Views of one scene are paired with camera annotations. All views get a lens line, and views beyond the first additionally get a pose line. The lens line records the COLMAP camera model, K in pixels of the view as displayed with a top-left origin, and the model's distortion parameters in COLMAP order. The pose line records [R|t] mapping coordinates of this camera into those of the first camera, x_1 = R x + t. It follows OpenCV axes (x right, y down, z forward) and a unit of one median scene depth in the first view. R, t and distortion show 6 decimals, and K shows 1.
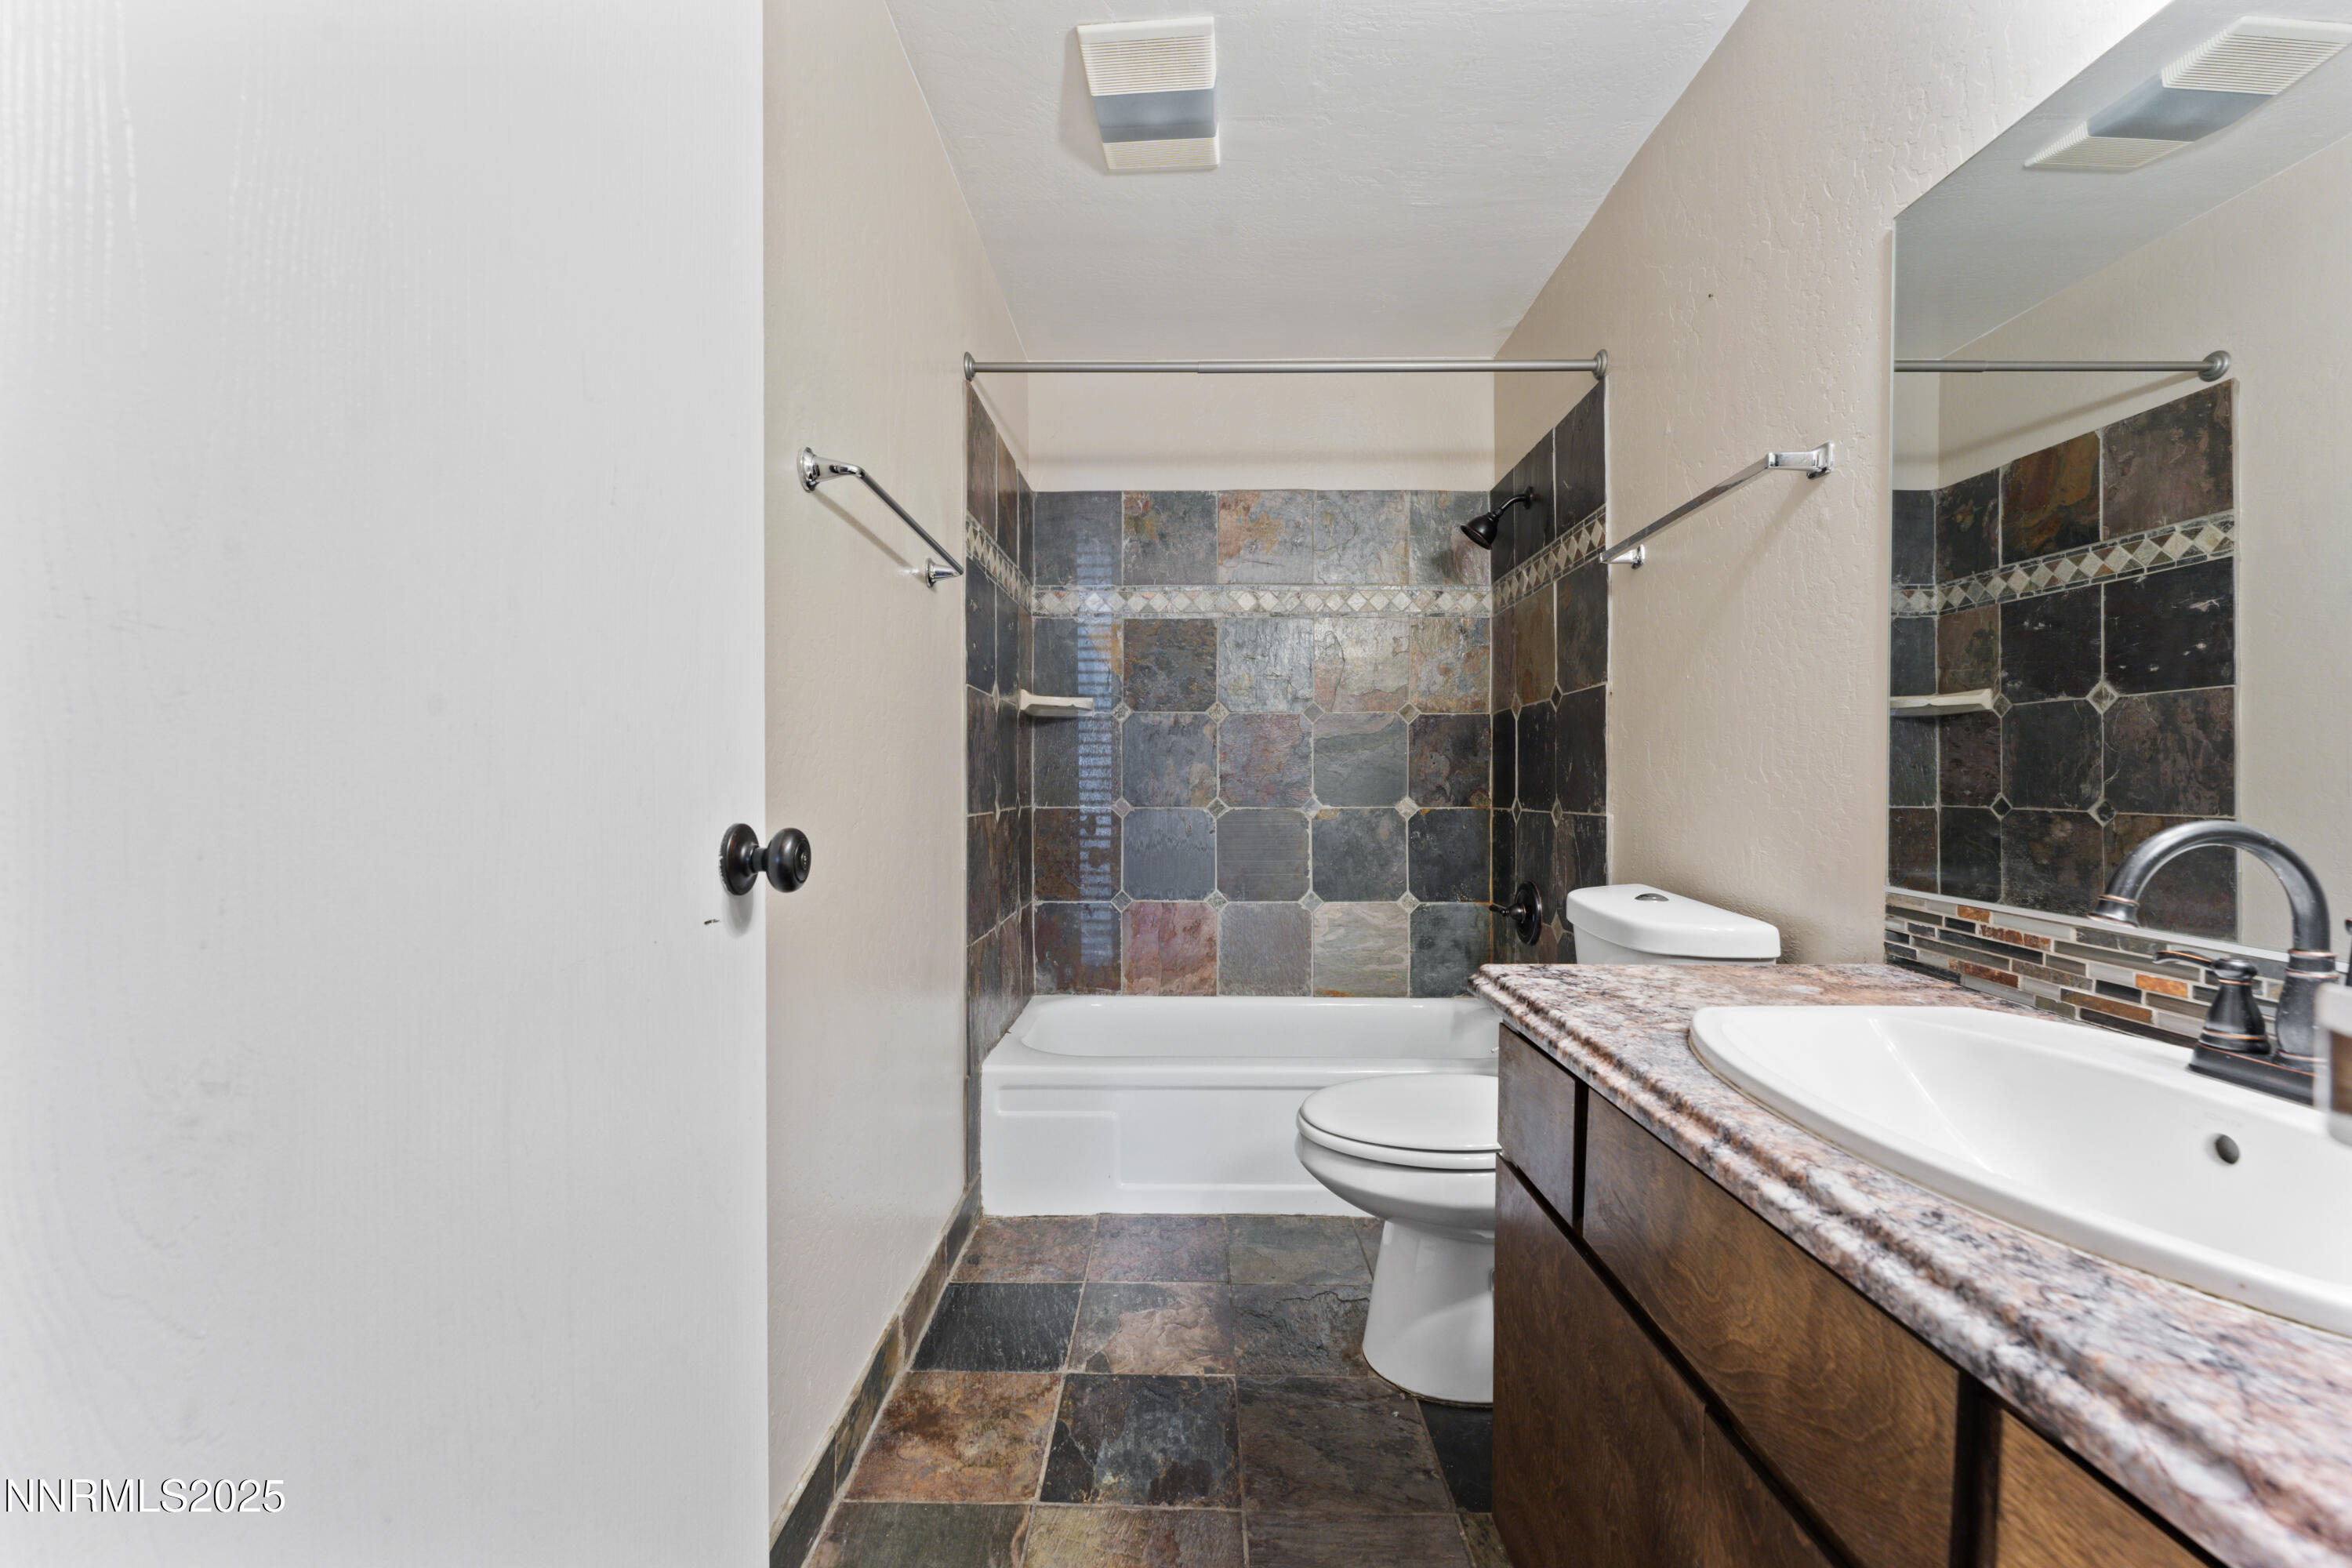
lens RADIAL K [[949.7, 0, 1176.0], [0, 949.7, 784.0], [0, 0, 1]] dist [-0.000978, 0.000119]
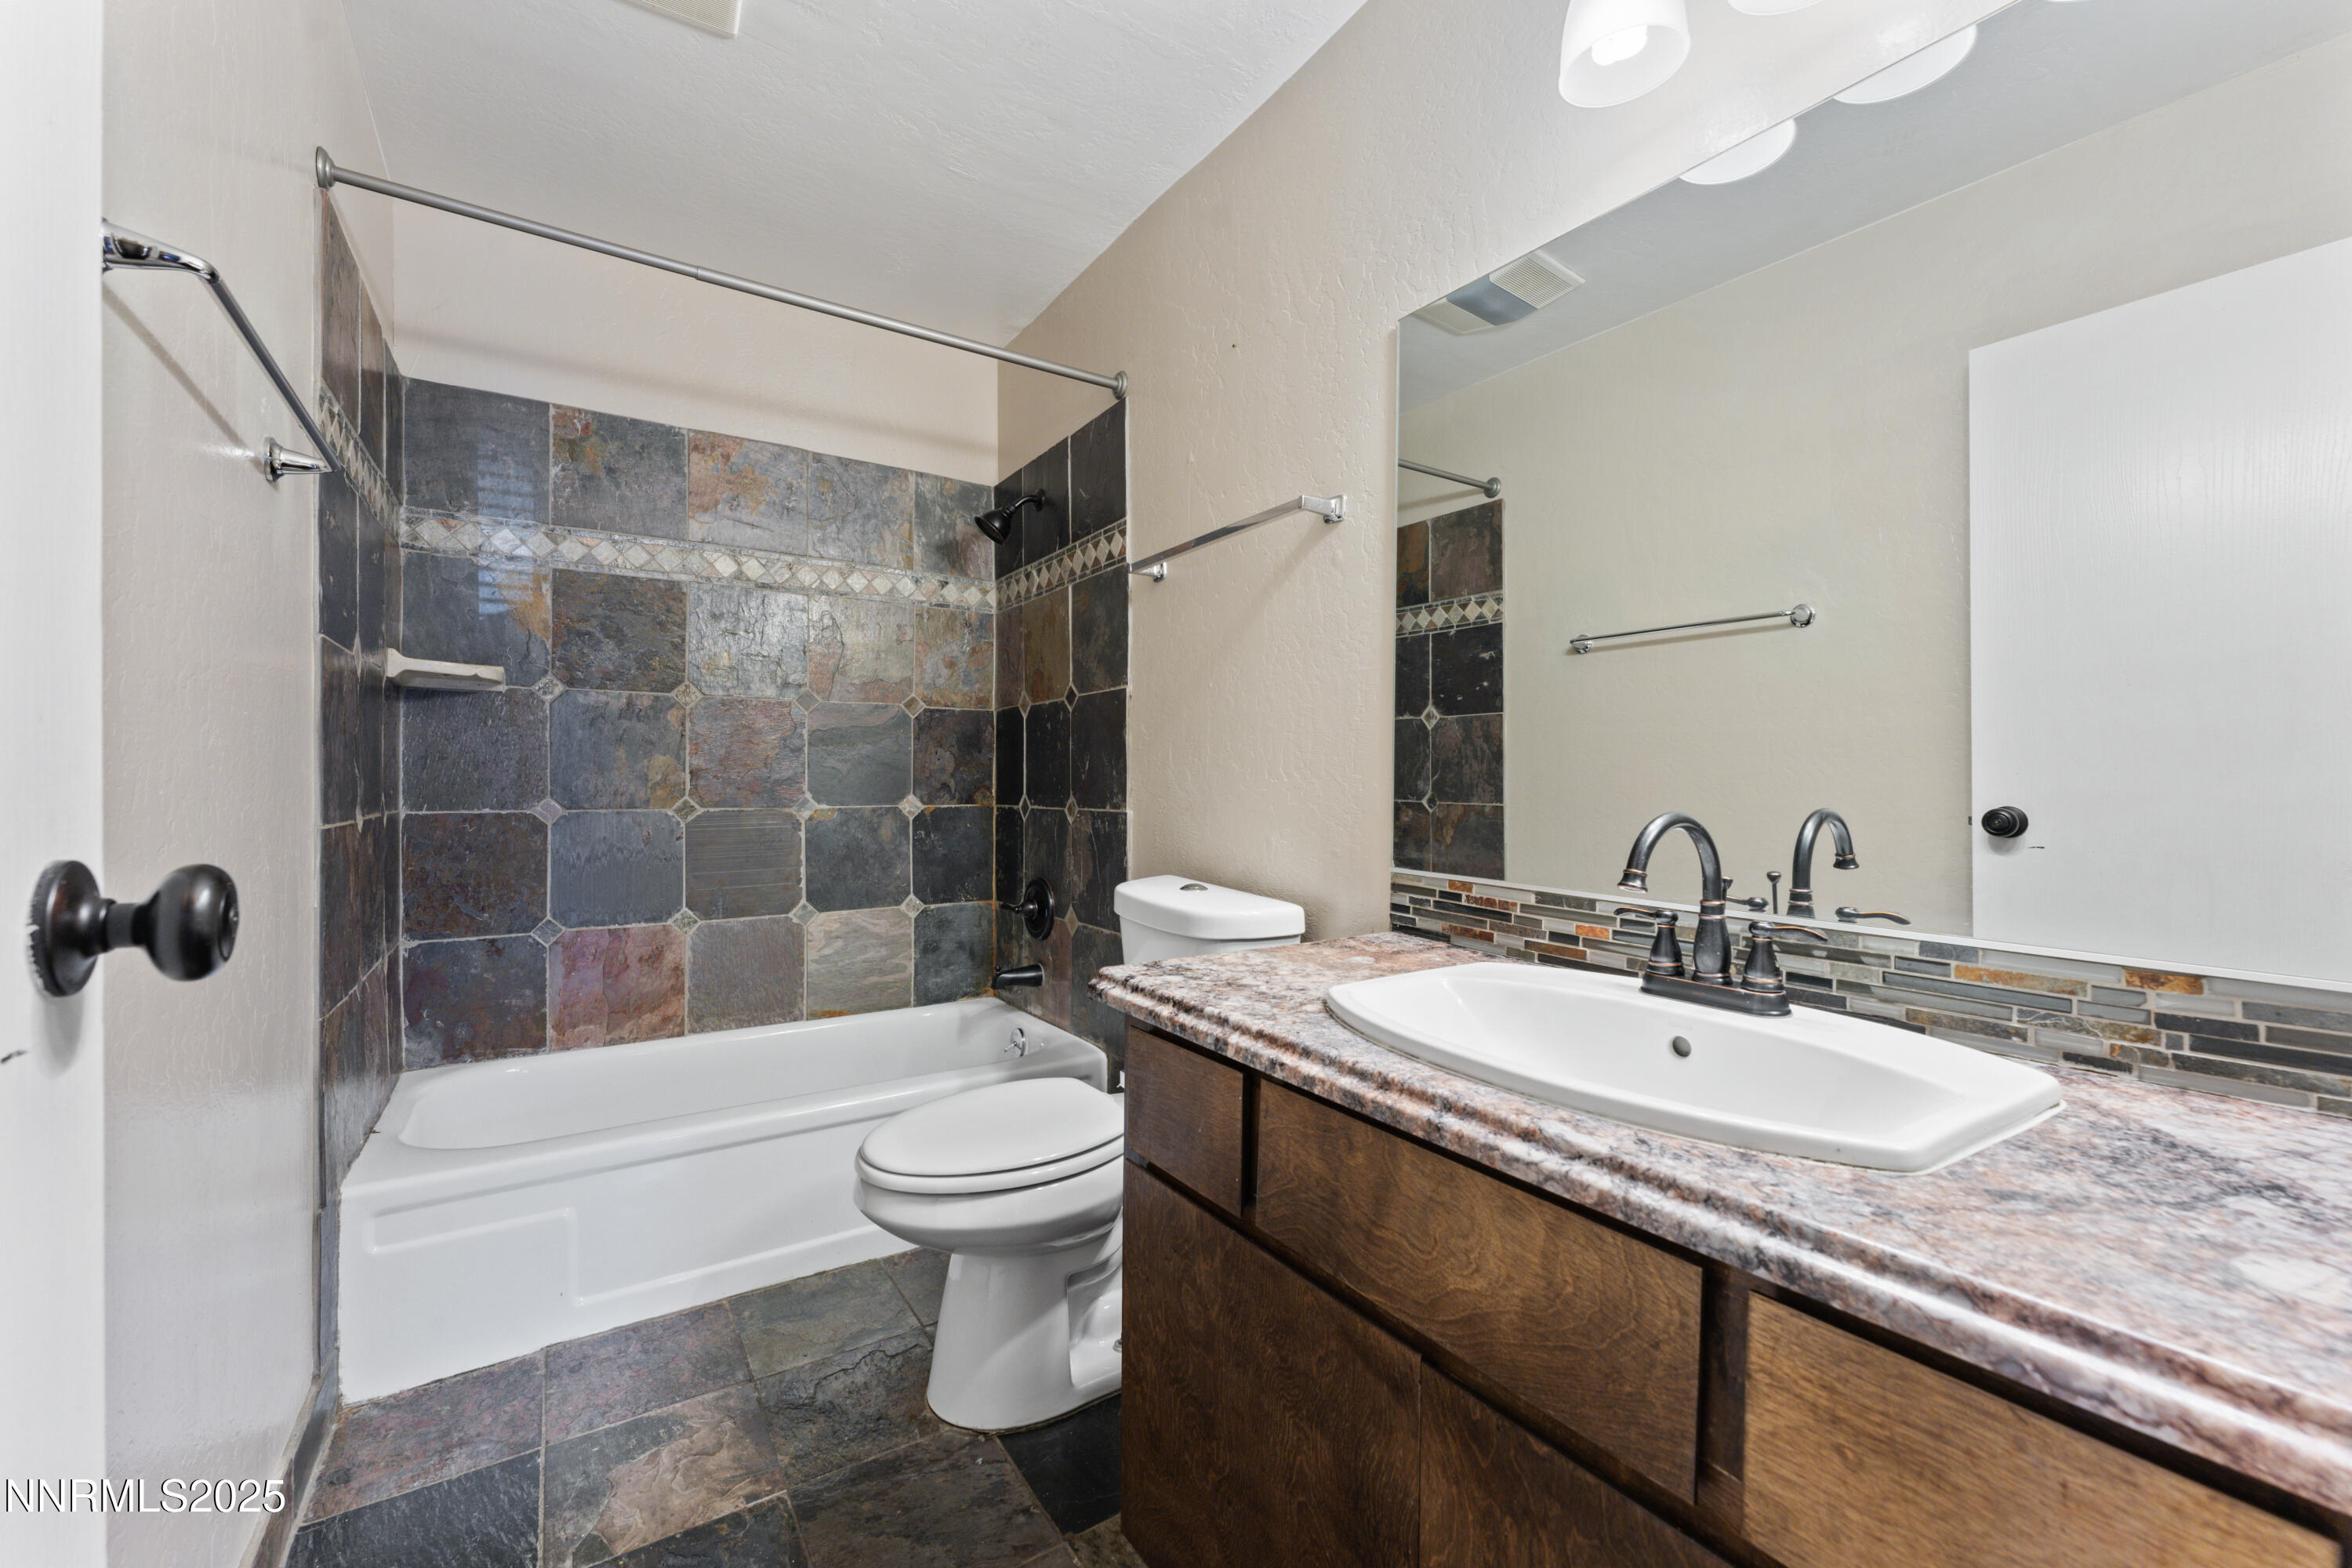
lens RADIAL K [[957.7, 0, 1176.2], [0, 957.7, 778.7], [0, 0, 1]] dist [0.000967, -0.000258]
pose [[0.824401, 0.002641, 0.565999, -0.154116], [-0.002305, 0.999996, -0.001309, -0.003370], [-0.566001, -0.000226, 0.824405, 0.128851]]
